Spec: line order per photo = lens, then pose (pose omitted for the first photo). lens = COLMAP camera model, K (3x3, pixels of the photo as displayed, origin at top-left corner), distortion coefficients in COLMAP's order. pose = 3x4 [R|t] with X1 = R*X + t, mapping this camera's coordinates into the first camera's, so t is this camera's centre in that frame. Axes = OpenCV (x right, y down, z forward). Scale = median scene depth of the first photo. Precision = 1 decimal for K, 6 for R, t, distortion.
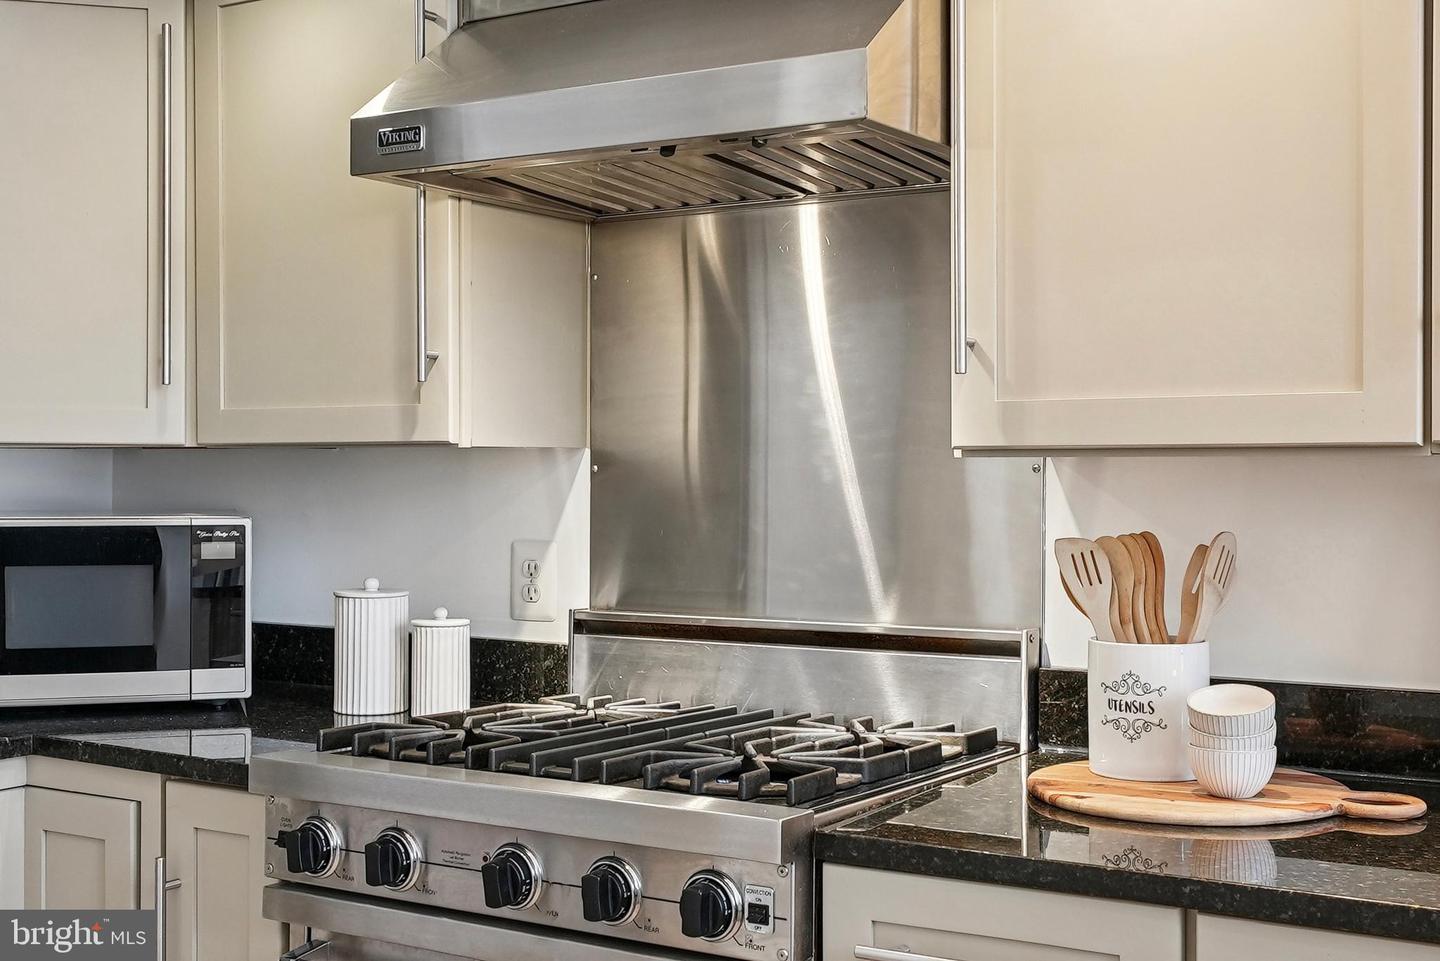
lens RADIAL K [[1786.1, 0, 717.9], [0, 1786.1, 478.2], [0, 0, 1]] dist [0.012037, 0.003792]
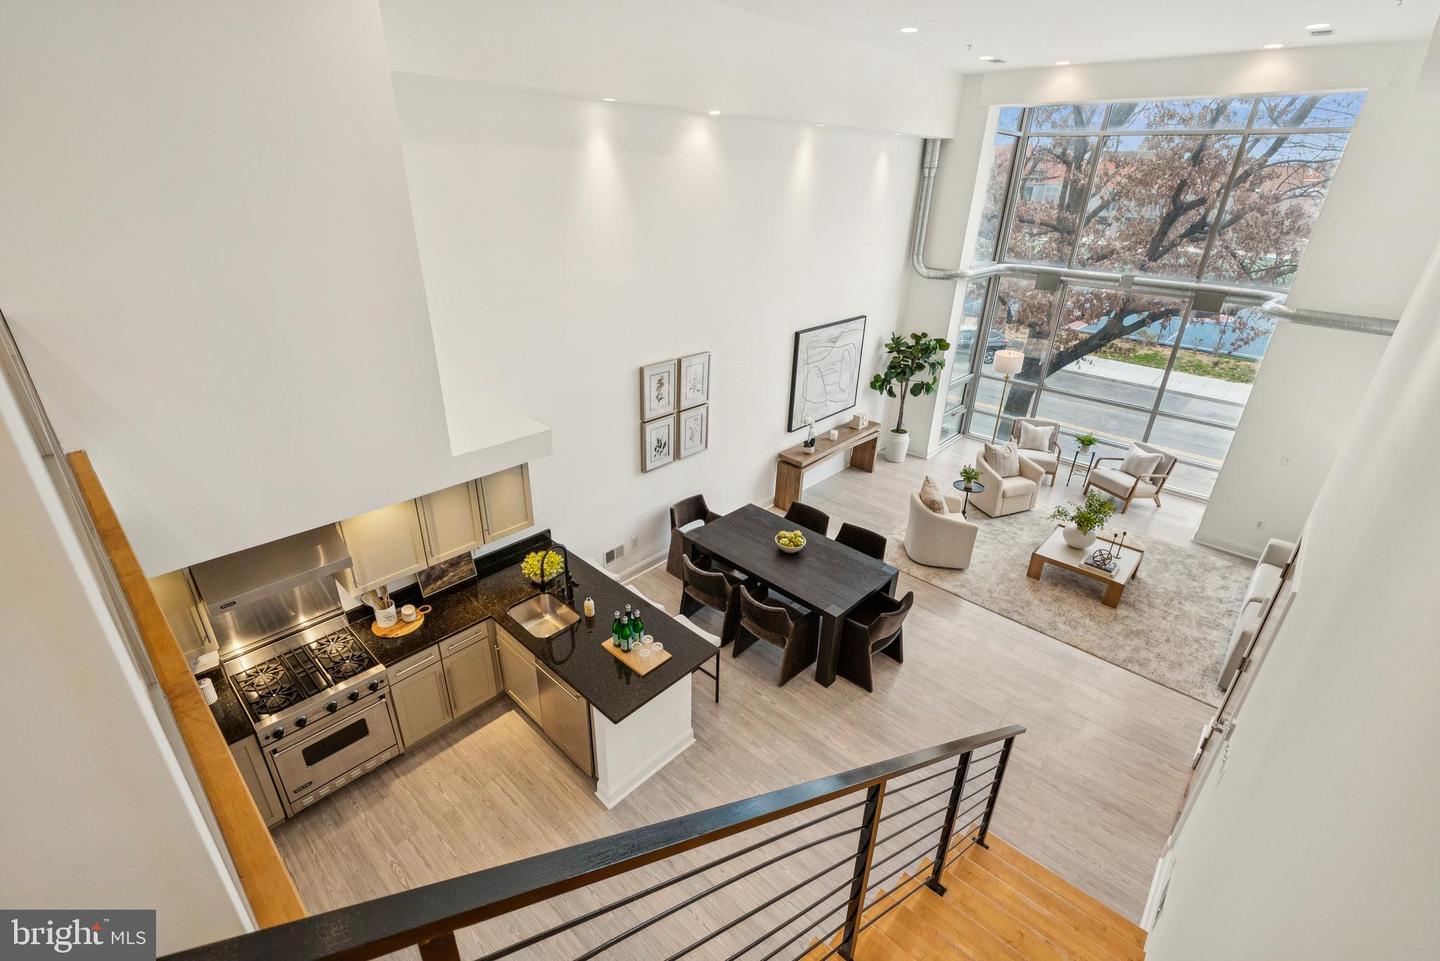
lens RADIAL K [[634.4, 0, 710.4], [0, 634.4, 478.6], [0, 0, 1]] dist [0.000474, 0.000046]
pose [[0.199832, -0.418433, 0.885992, -1.044058], [-0.015189, 0.902798, 0.429796, -1.019048], [-0.979712, -0.099344, 0.174052, -0.370301]]
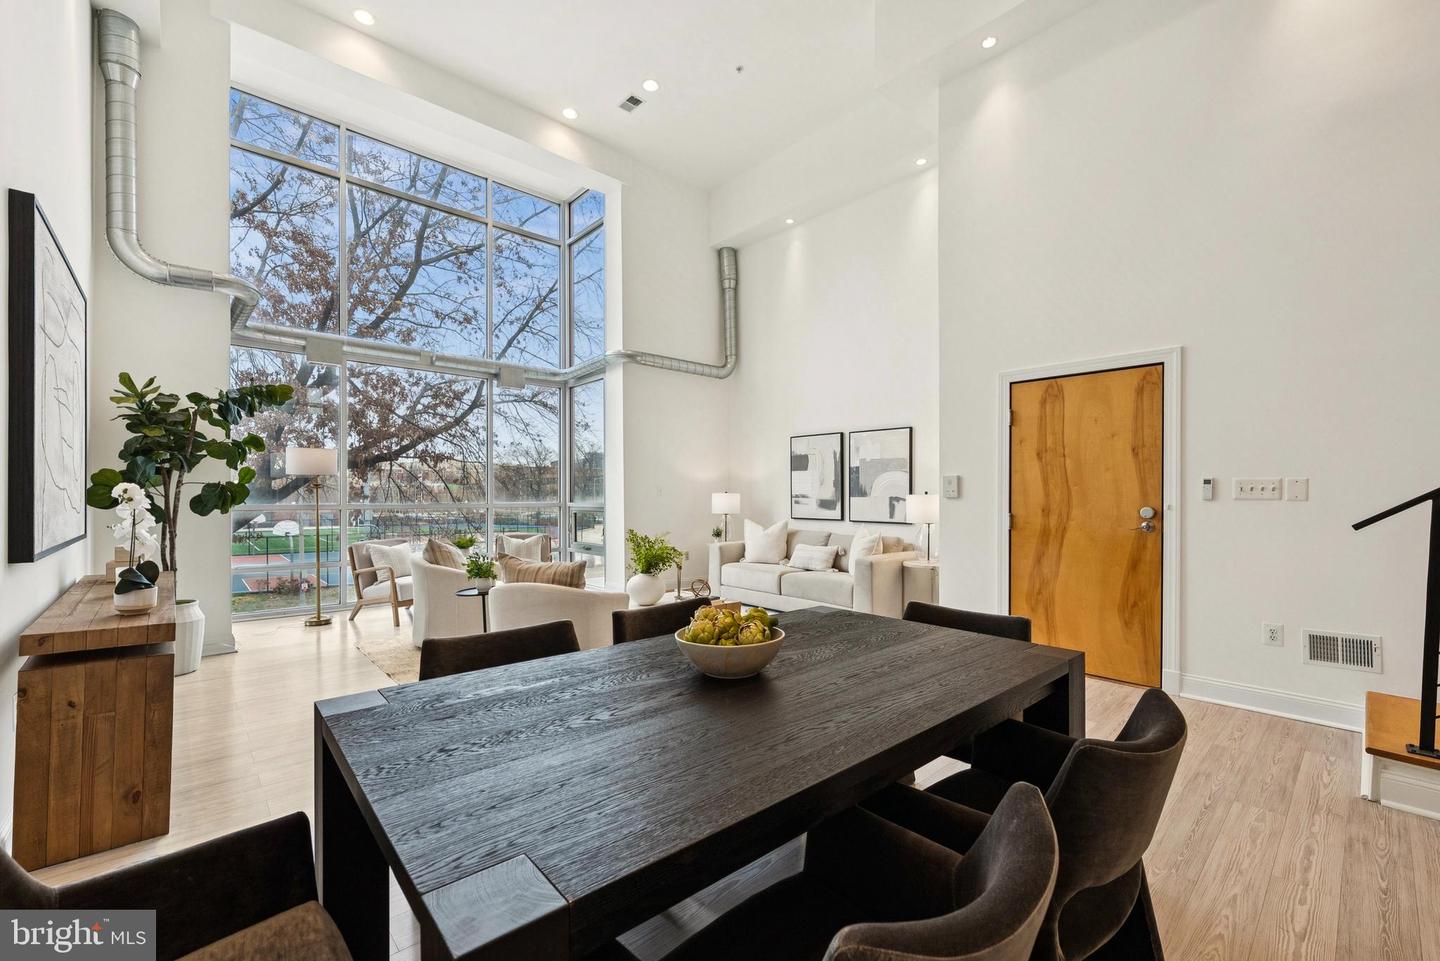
lens RADIAL K [[599.1, 0, 714.0], [0, 599.1, 499.3], [0, 0, 1]] dist [-0.001009, -0.000250]
pose [[-0.959616, -0.007355, 0.281216, 0.805258], [-0.004659, 0.999937, 0.010254, 0.020129], [-0.281274, 0.008530, -0.959590, 0.319339]]
